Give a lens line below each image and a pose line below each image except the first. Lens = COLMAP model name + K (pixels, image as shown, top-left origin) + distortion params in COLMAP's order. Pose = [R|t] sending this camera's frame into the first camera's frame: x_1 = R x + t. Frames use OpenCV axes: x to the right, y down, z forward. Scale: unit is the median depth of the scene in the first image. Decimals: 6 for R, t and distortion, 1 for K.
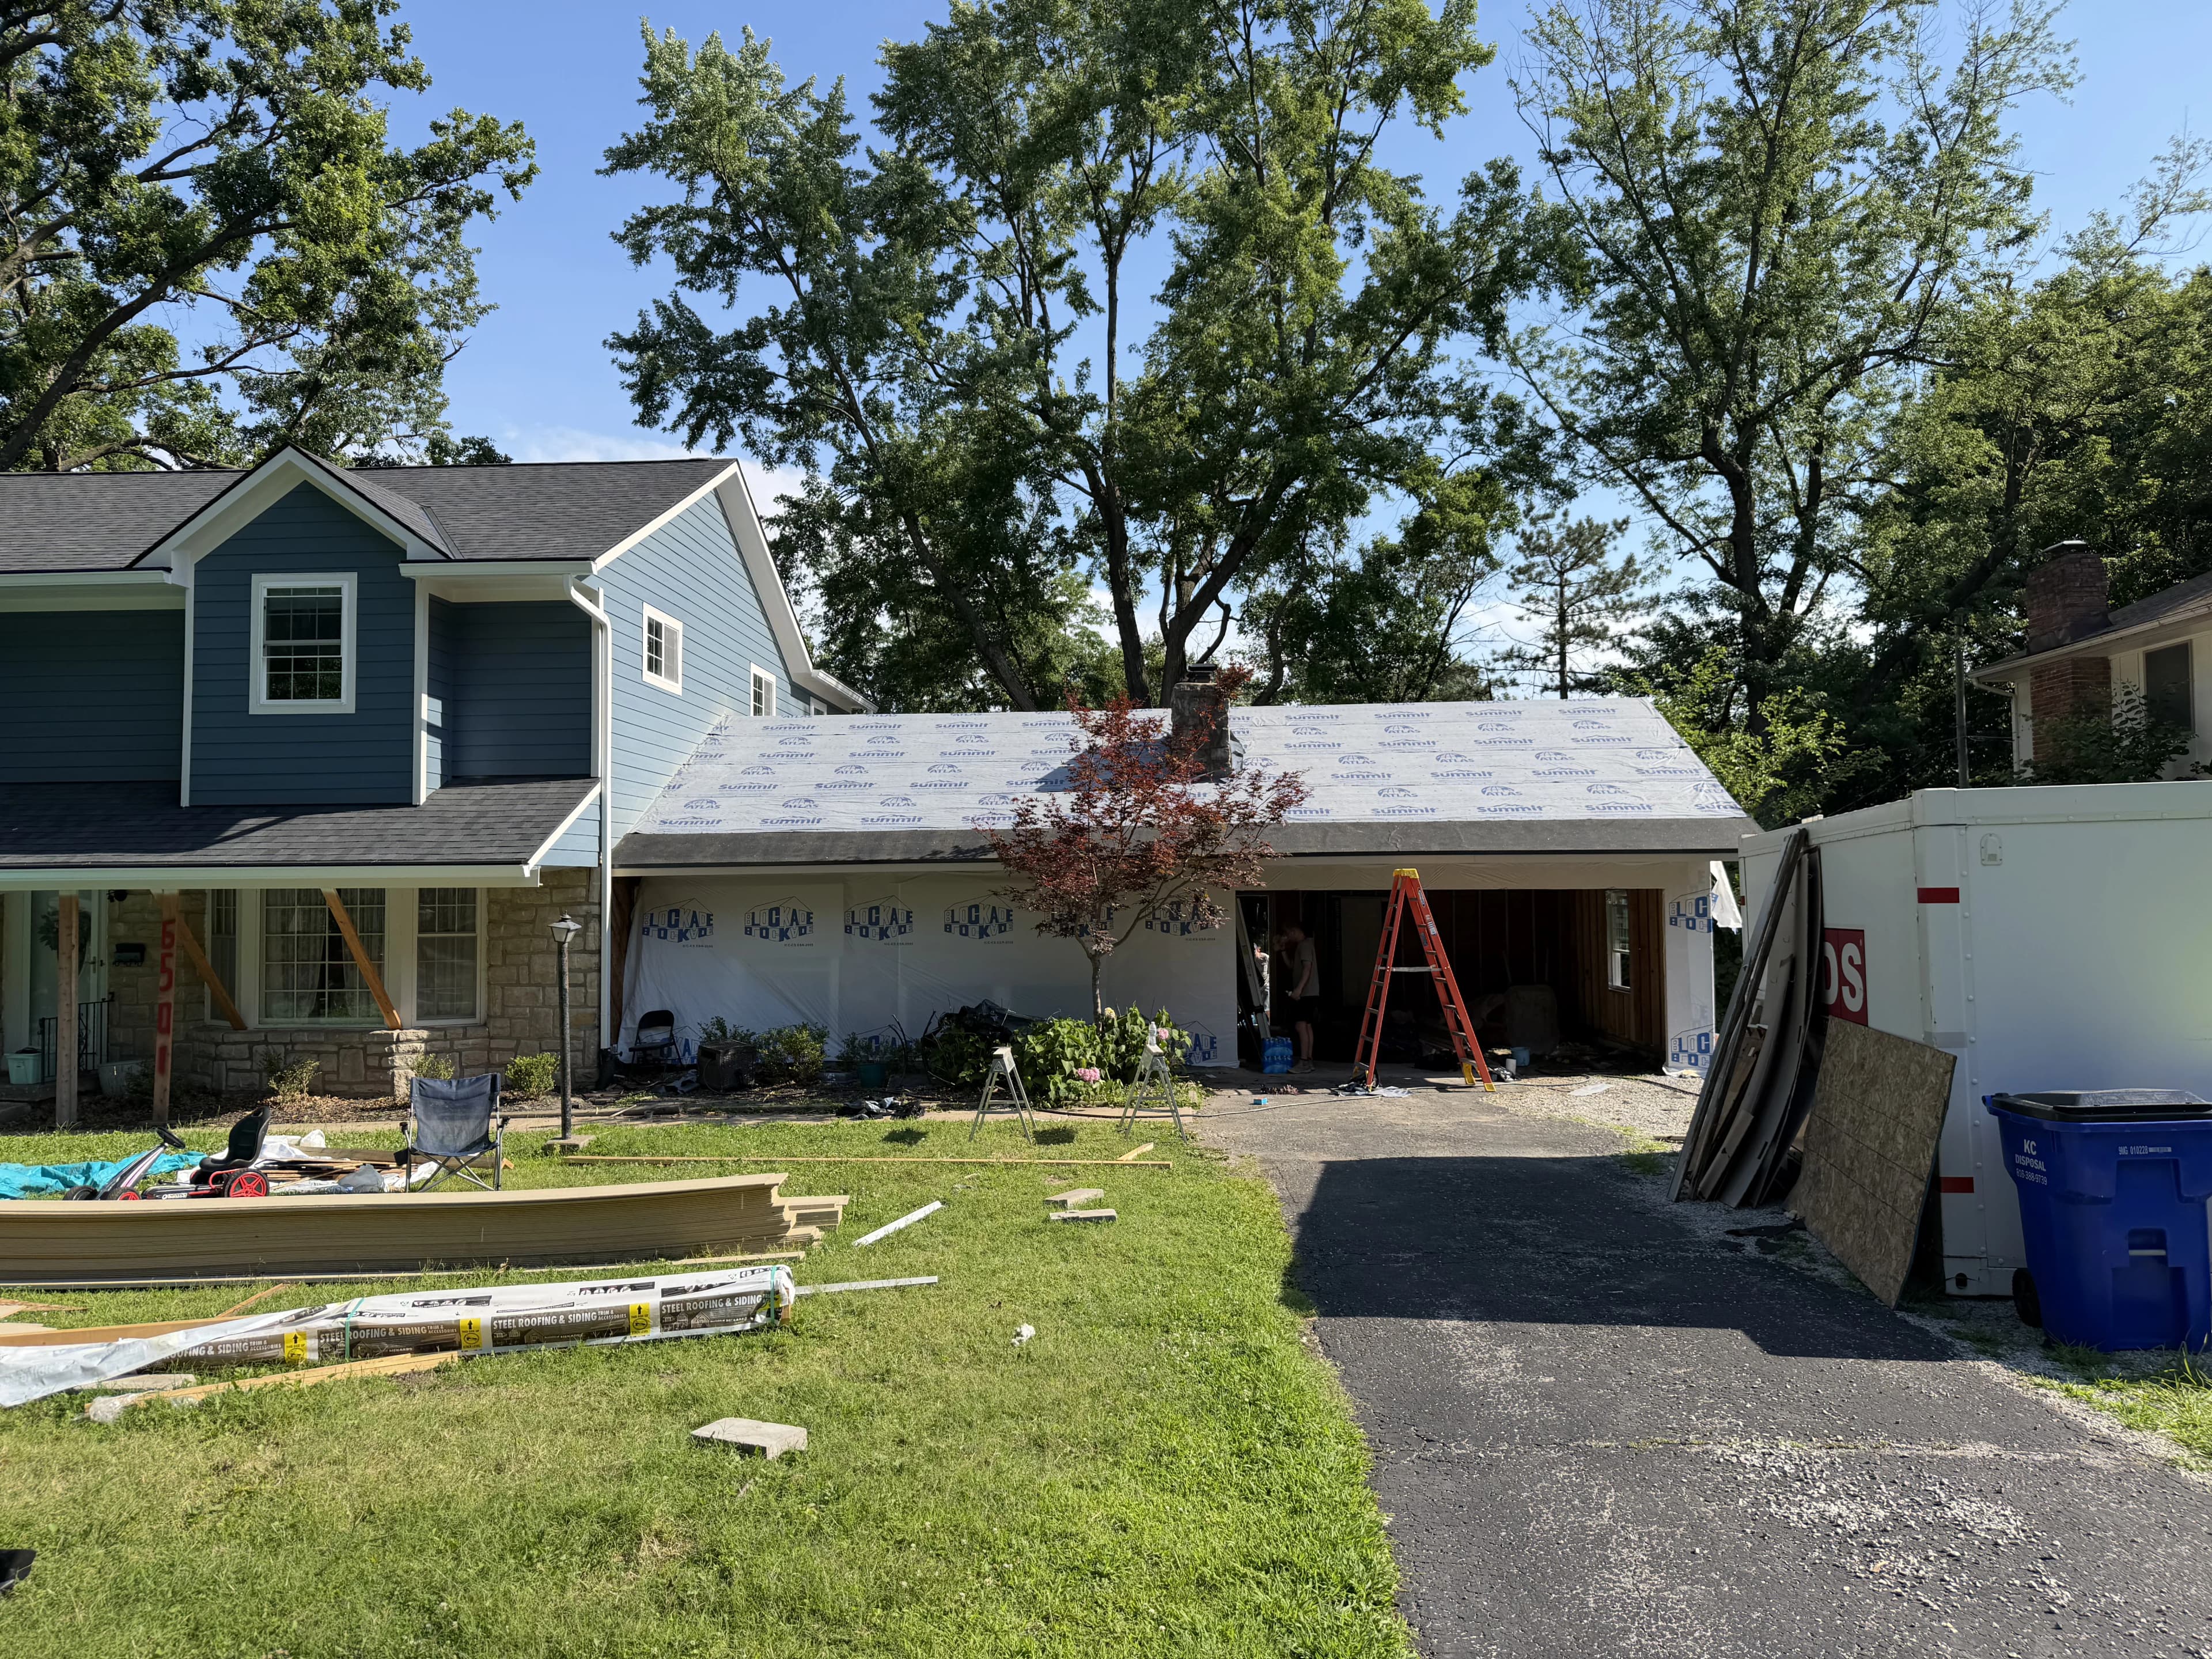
lens RADIAL K [[1536.4, 0, 1097.3], [0, 1536.4, 833.3], [0, 0, 1]] dist [0.036359, -0.038706]
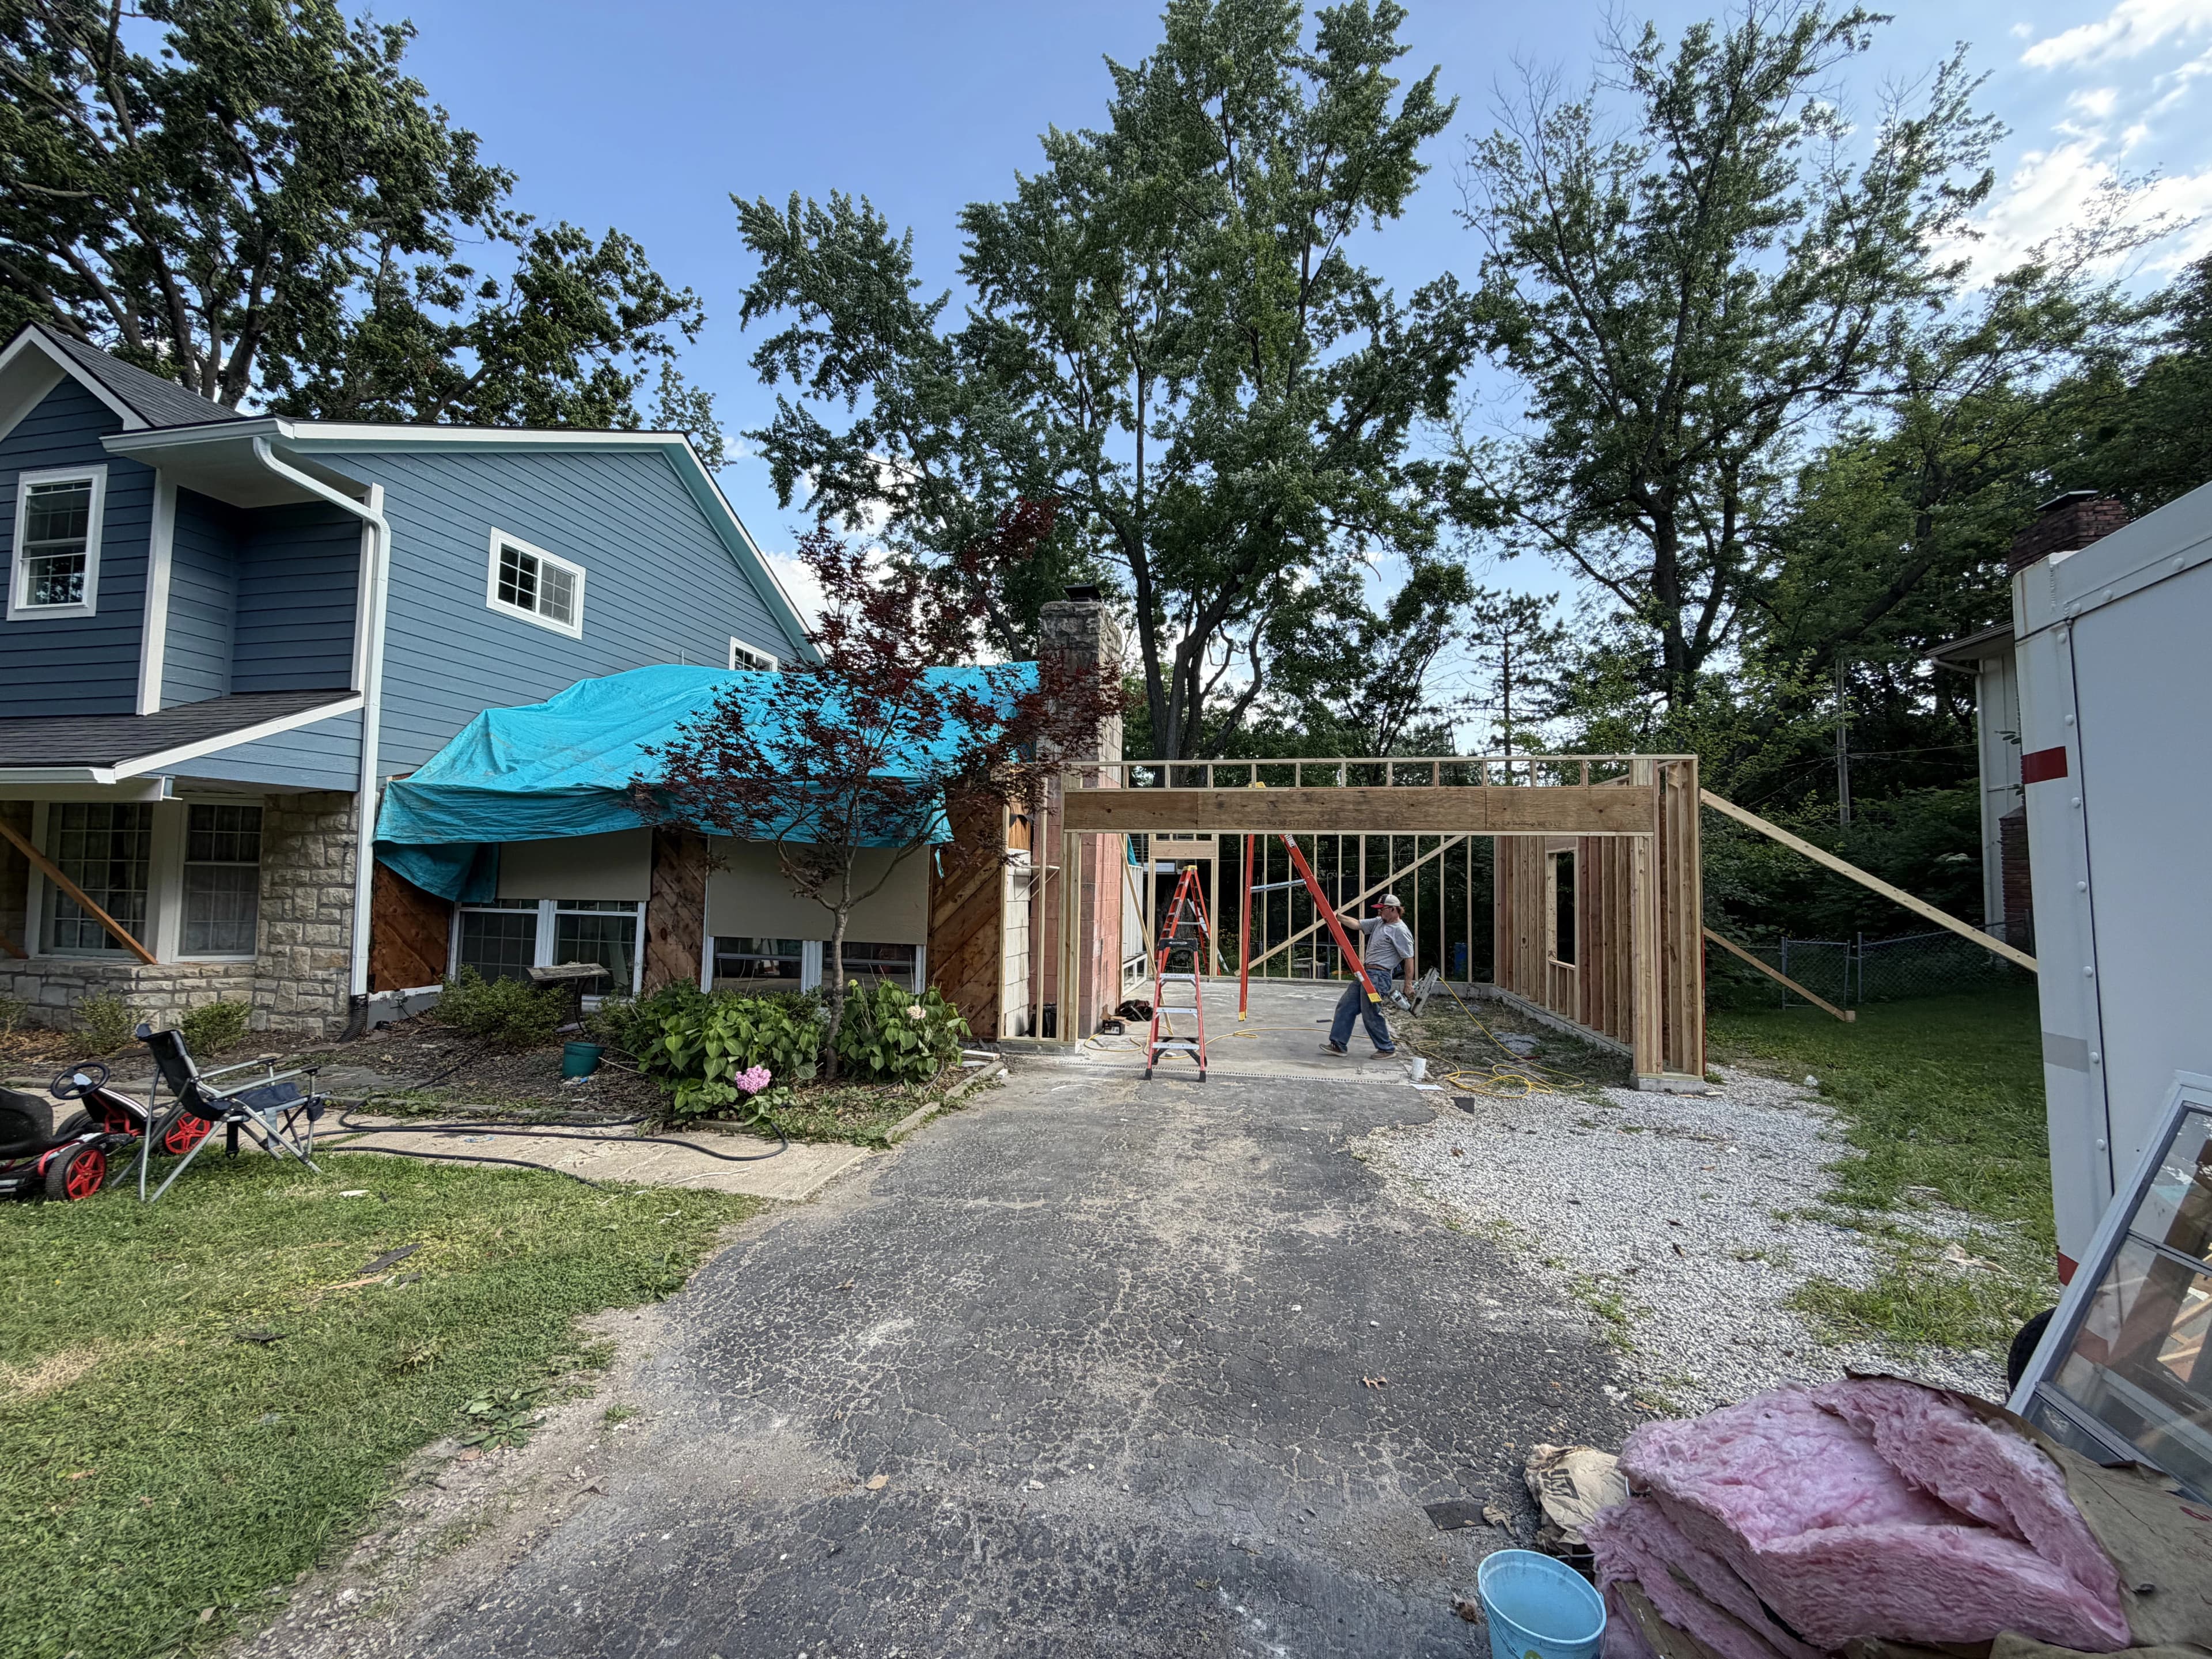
lens RADIAL K [[870.8, 0, 1101.0], [0, 870.8, 826.3], [0, 0, 1]] dist [0.007590, -0.002046]
pose [[0.989439, 0.013313, -0.144338, 0.092213], [-0.015860, 0.999738, -0.016510, 0.022620], [0.144080, 0.018625, 0.989391, 0.289720]]
